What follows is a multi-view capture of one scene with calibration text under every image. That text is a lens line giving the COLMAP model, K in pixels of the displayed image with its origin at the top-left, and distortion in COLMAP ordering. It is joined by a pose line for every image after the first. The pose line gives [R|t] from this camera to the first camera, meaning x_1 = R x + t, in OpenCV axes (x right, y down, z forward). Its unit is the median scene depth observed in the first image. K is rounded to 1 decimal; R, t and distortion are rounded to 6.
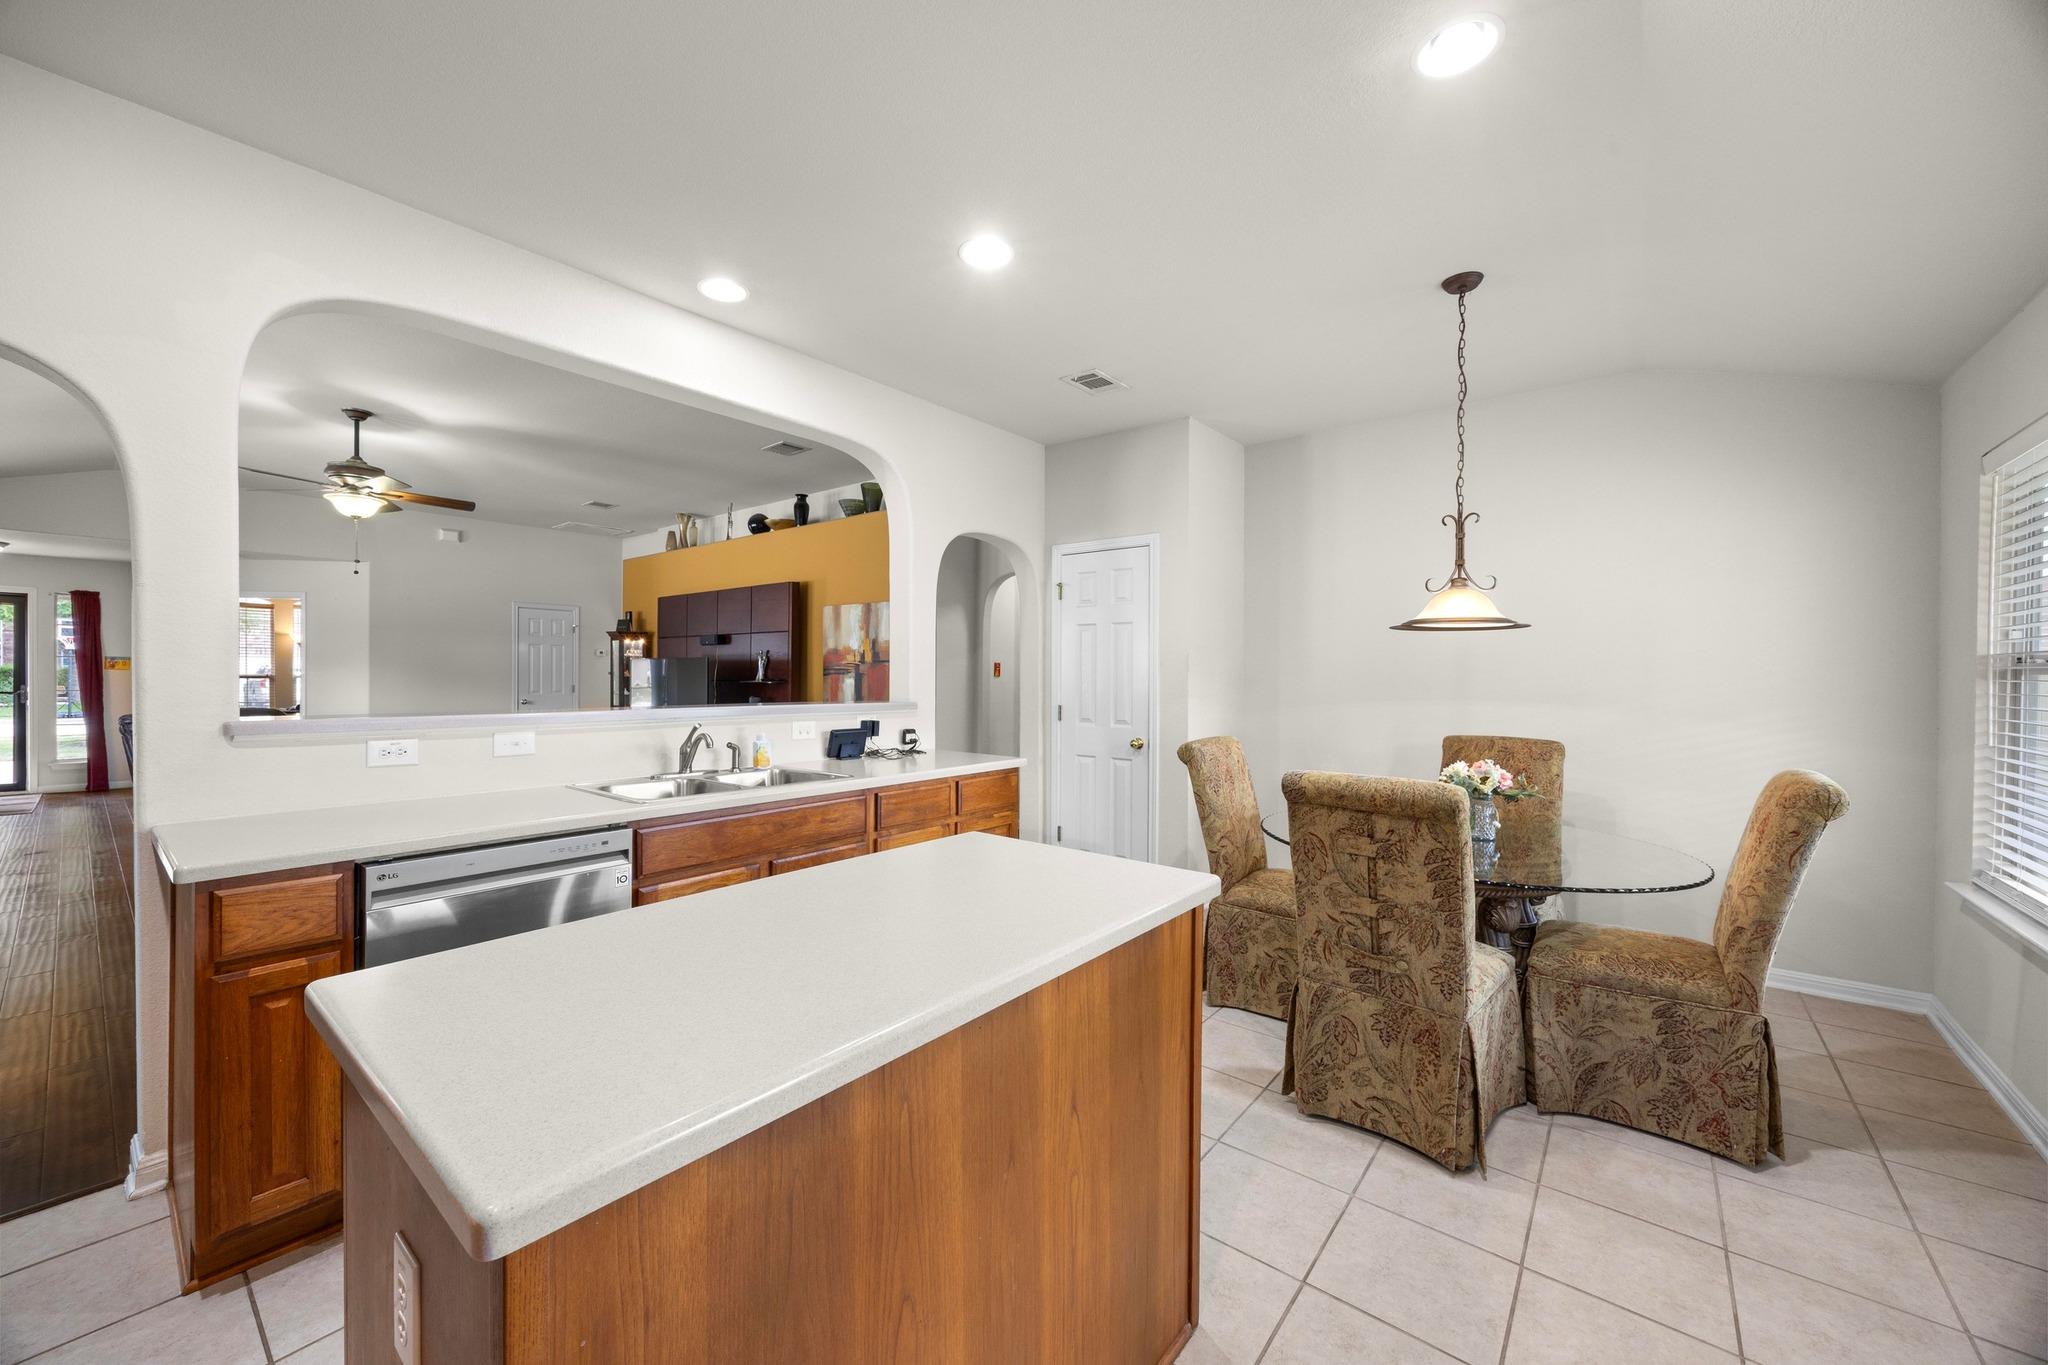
lens RADIAL K [[772.8, 0, 1010.2], [0, 772.8, 677.6], [0, 0, 1]] dist [-0.005555, 0.000487]
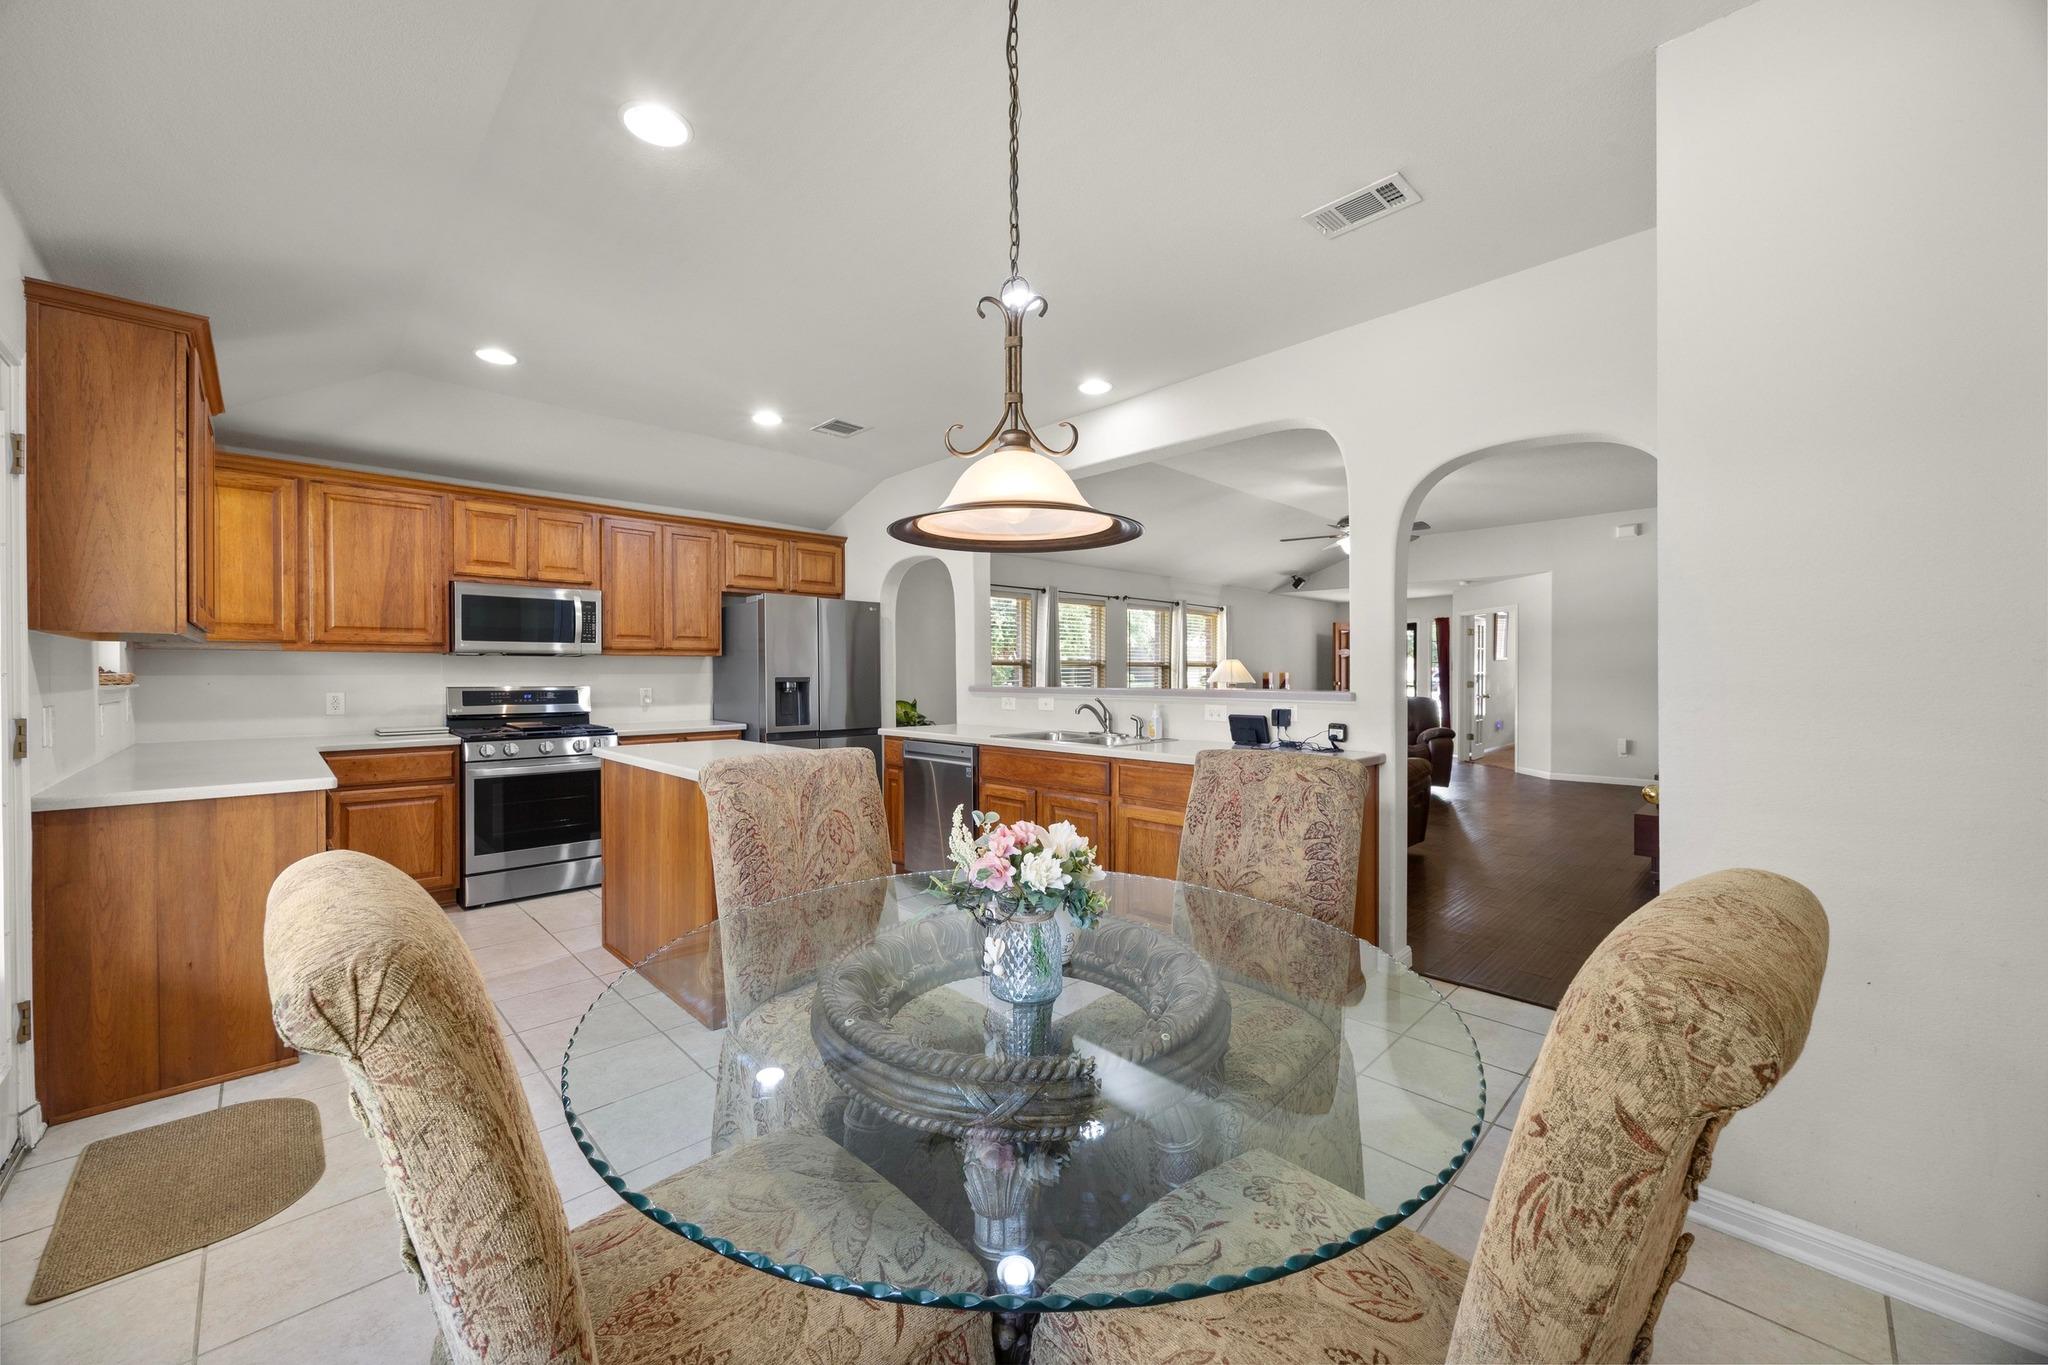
lens RADIAL K [[772.8, 0, 1025.8], [0, 772.8, 683.0], [0, 0, 1]] dist [-0.005555, 0.000487]
pose [[-0.106620, 0.004451, -0.994290, 0.477589], [-0.002723, 0.999985, 0.004769, 0.011819], [0.994296, 0.003216, -0.106606, 0.475404]]
